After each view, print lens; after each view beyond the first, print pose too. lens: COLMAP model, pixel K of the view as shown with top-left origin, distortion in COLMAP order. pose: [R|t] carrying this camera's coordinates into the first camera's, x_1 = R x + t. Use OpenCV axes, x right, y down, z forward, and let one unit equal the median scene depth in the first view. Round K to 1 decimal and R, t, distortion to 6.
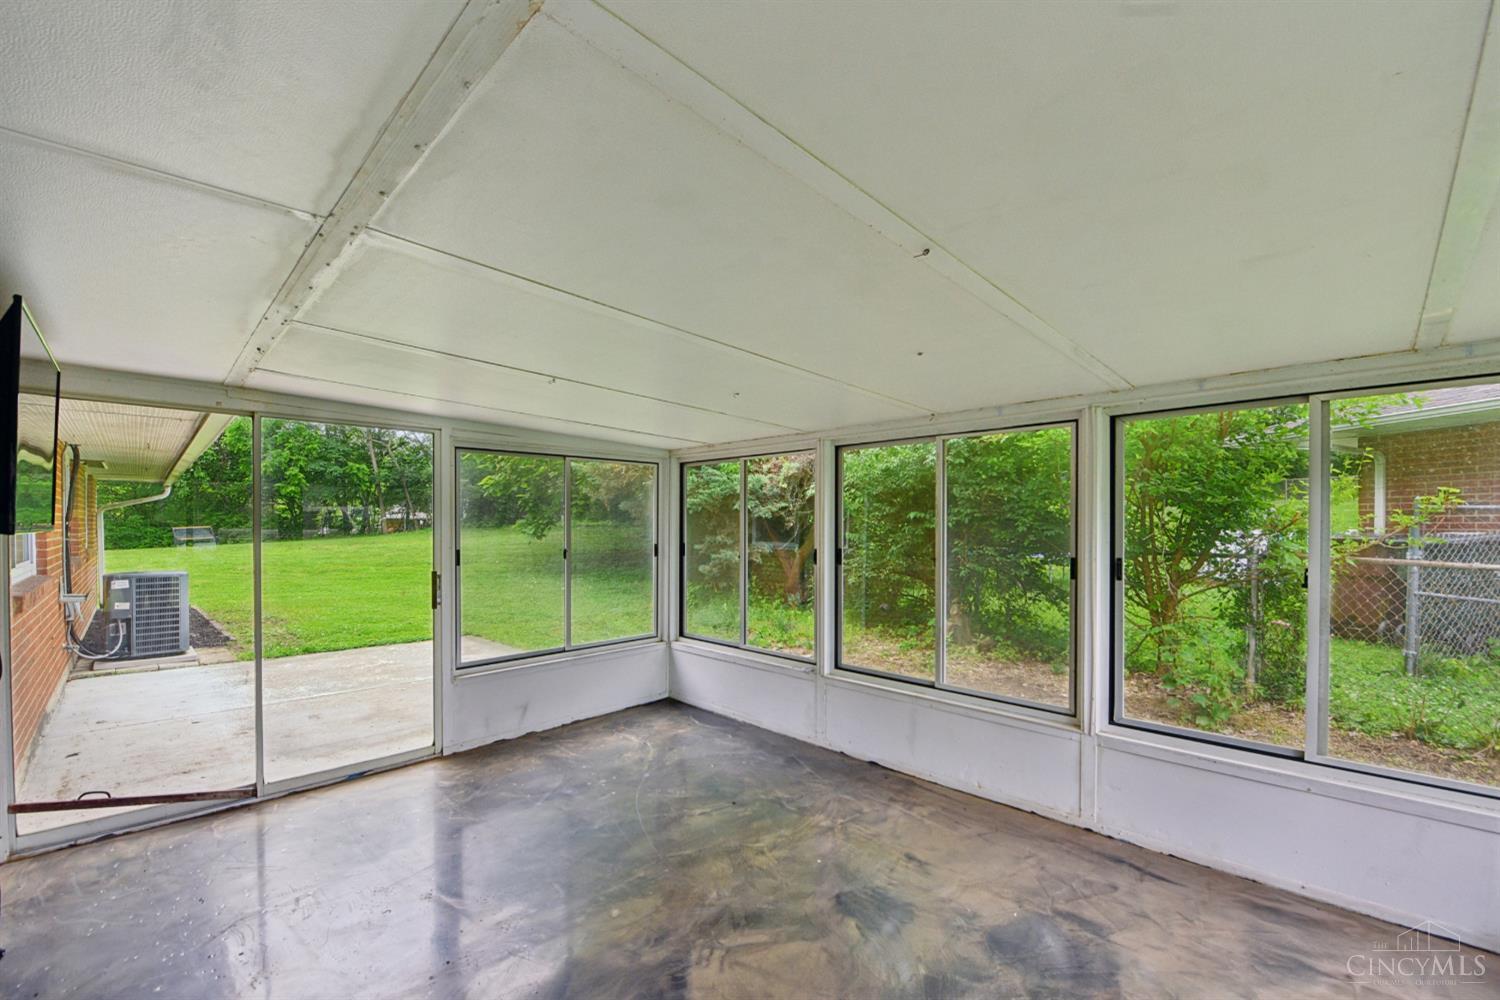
lens RADIAL K [[622.3, 0, 750.0], [0, 622.3, 500.0], [0, 0, 1]] dist [-0.017981, -0.000191]
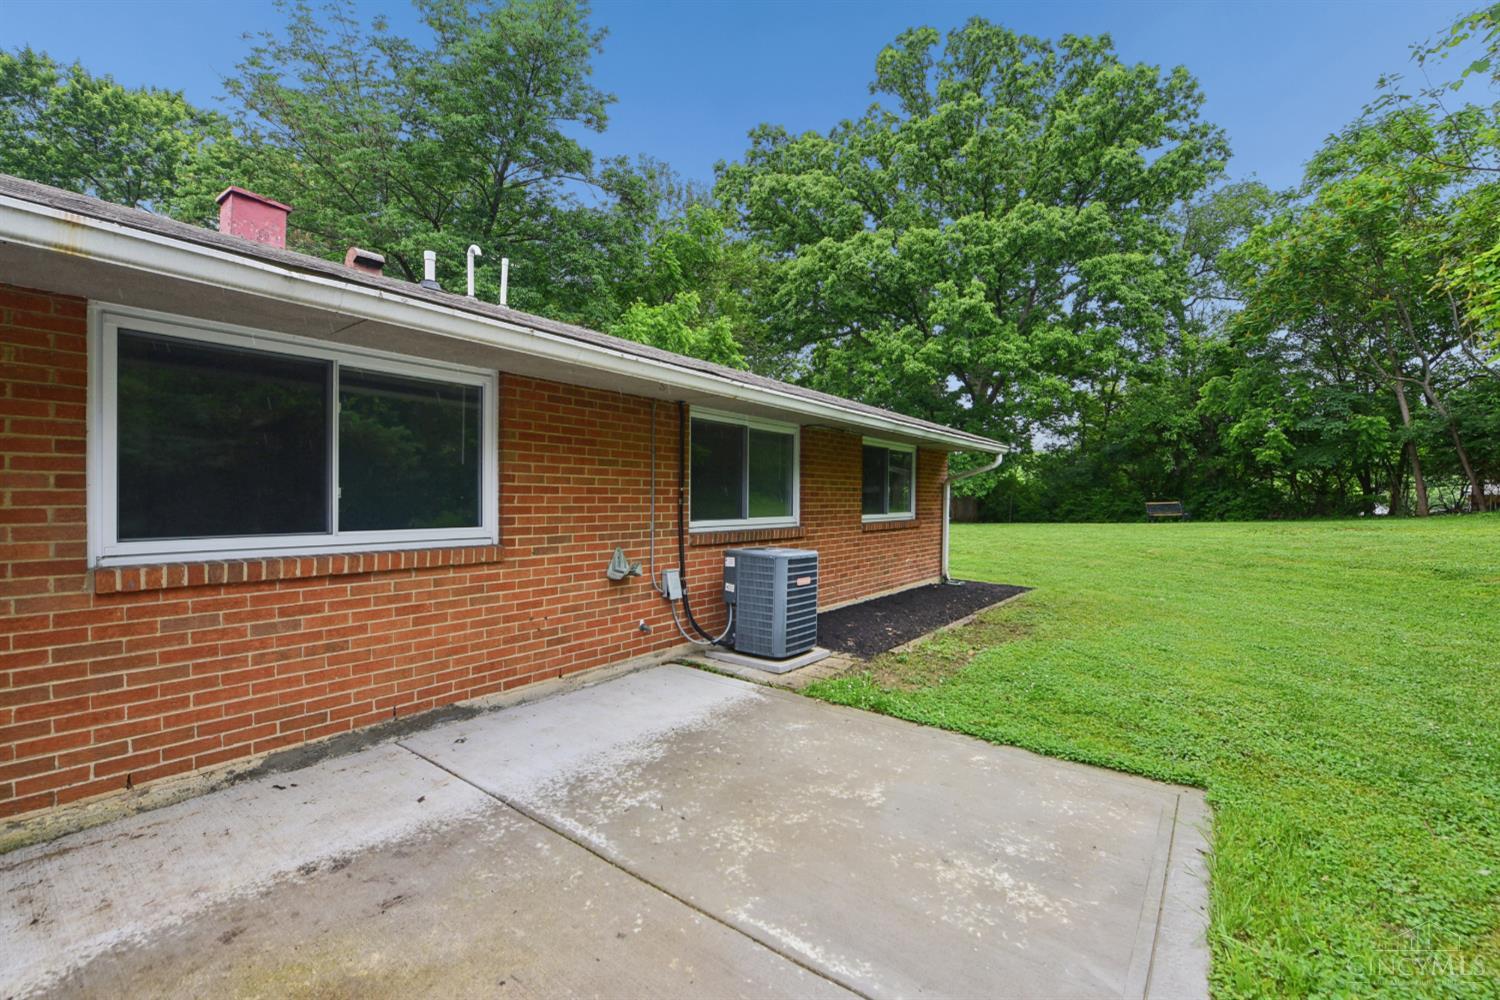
lens RADIAL K [[622.3, 0, 750.0], [0, 622.3, 500.0], [0, 0, 1]] dist [-0.017981, -0.000191]
pose [[0.127560, 0.004816, -0.991819, -0.102705], [0.029557, 0.999526, 0.008655, 0.027051], [0.991390, -0.030419, 0.127357, 0.527371]]
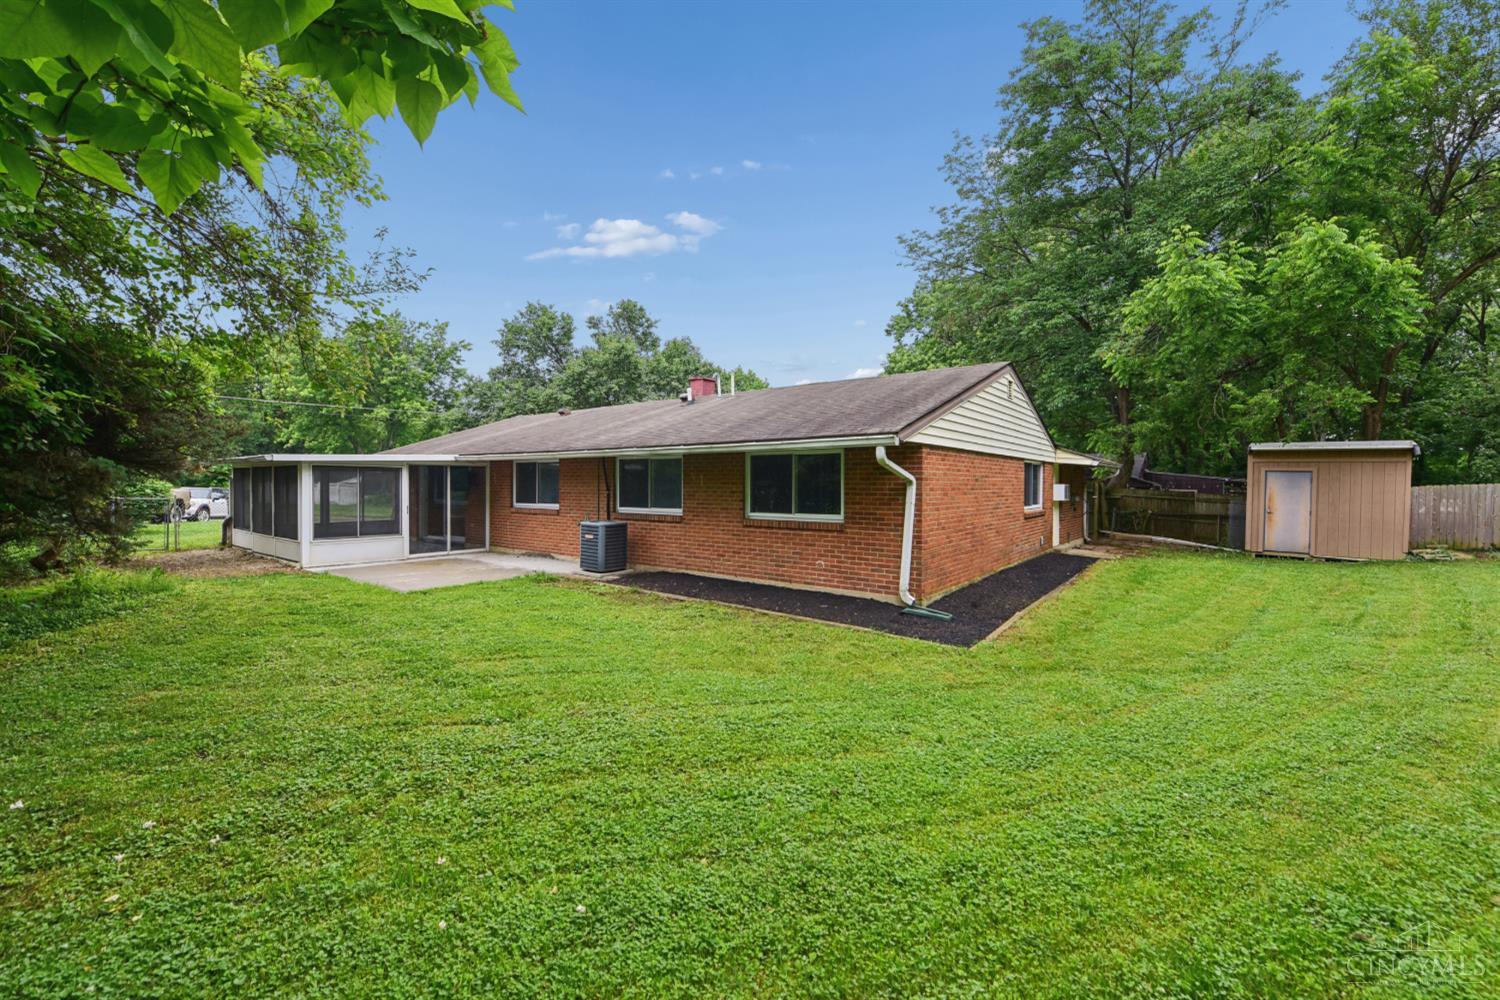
lens RADIAL K [[622.3, 0, 750.0], [0, 622.3, 500.0], [0, 0, 1]] dist [-0.017981, -0.000191]
pose [[-0.991447, 0.001192, -0.130507, -0.751077], [0.002096, 0.999975, -0.006796, 0.043555], [0.130496, -0.007012, -0.991424, 1.773524]]
